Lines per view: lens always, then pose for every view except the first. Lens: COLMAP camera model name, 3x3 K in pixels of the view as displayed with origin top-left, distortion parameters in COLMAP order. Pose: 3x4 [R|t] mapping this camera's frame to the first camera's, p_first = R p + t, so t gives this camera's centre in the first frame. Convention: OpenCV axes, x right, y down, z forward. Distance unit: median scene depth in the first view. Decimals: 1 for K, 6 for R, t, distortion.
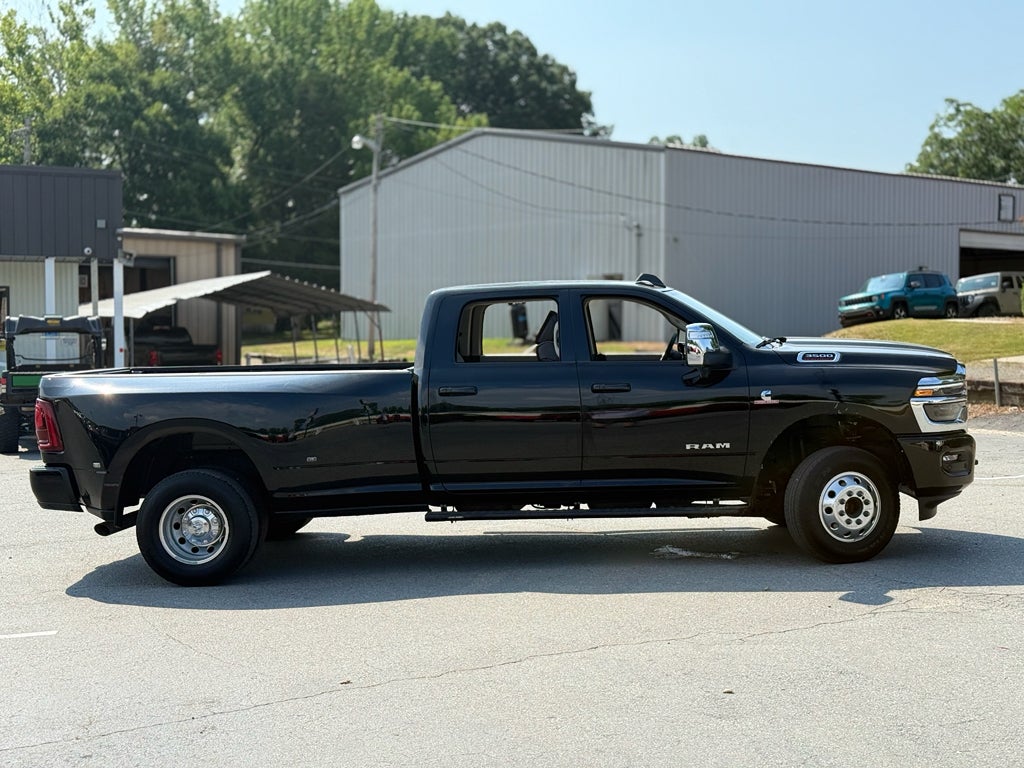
lens RADIAL K [[1434.2, 0, 512.0], [0, 1434.2, 384.0], [0, 0, 1]] dist [0.140595, -0.146979]
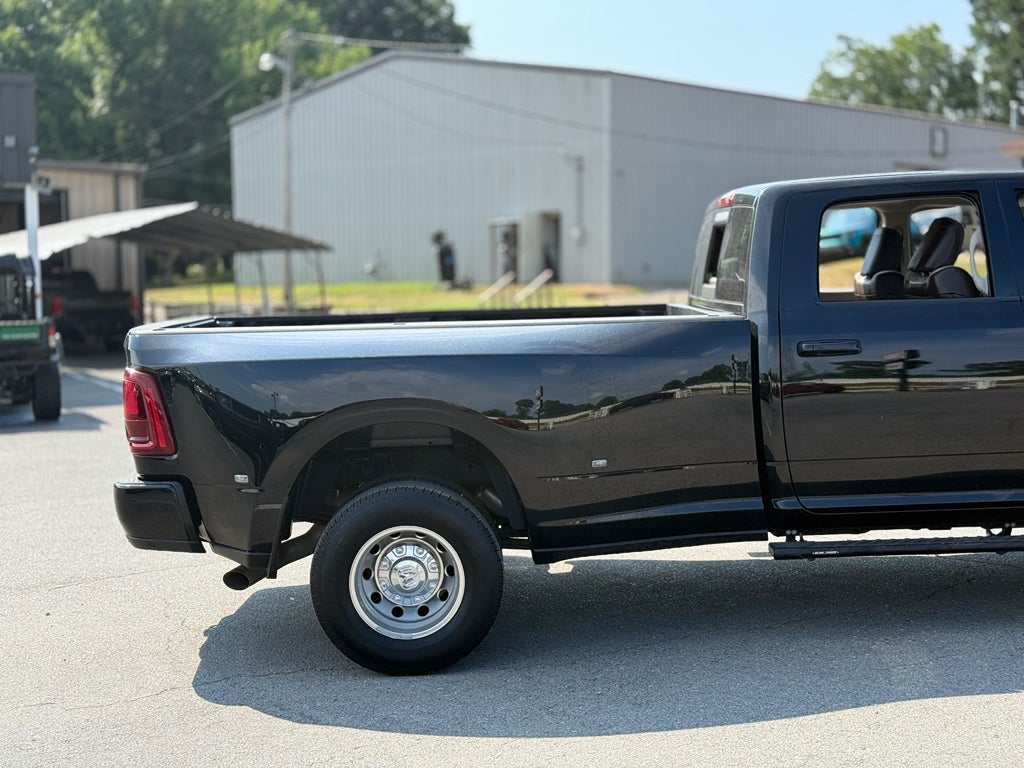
lens RADIAL K [[1427.7, 0, 512.0], [0, 1427.7, 384.0], [0, 0, 1]] dist [0.180022, -0.370573]
pose [[0.994342, -0.015061, 0.105154, -0.053194], [0.011121, 0.999218, 0.037957, -0.001049], [-0.105644, -0.036573, 0.993731, 0.089205]]
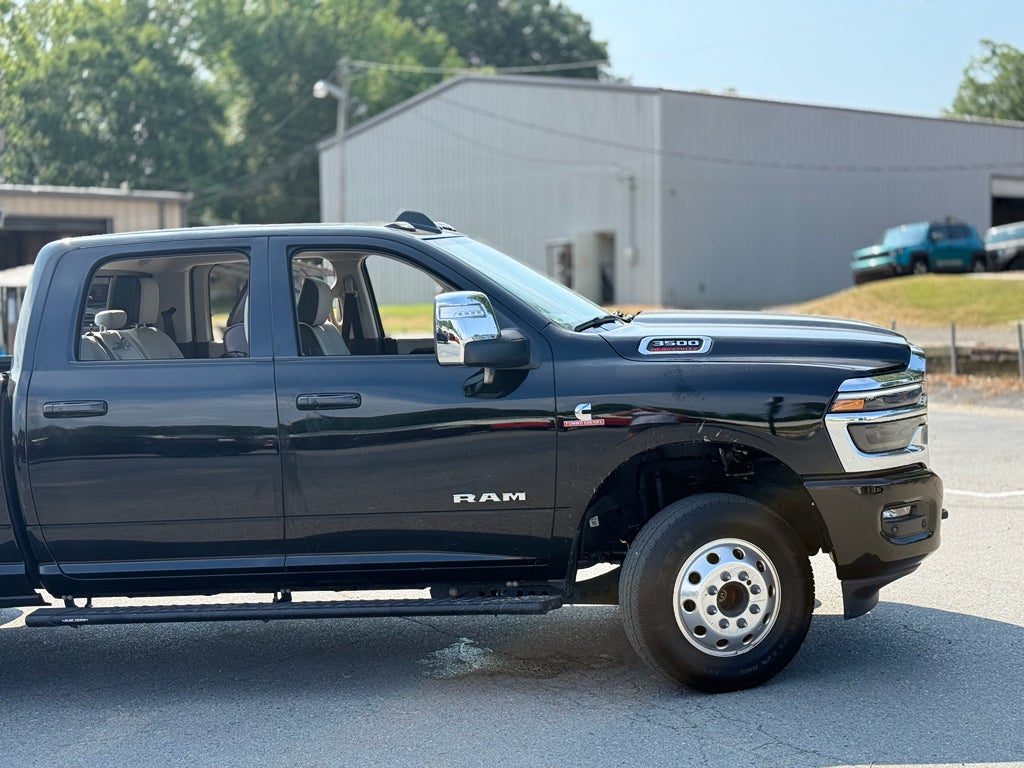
lens RADIAL K [[1427.7, 0, 512.0], [0, 1427.7, 384.0], [0, 0, 1]] dist [0.180022, -0.370573]
pose [[0.999534, -0.013030, -0.027599, 0.035594], [0.013749, 0.999567, 0.026031, -0.004185], [0.027248, -0.026398, 0.999280, 0.089675]]
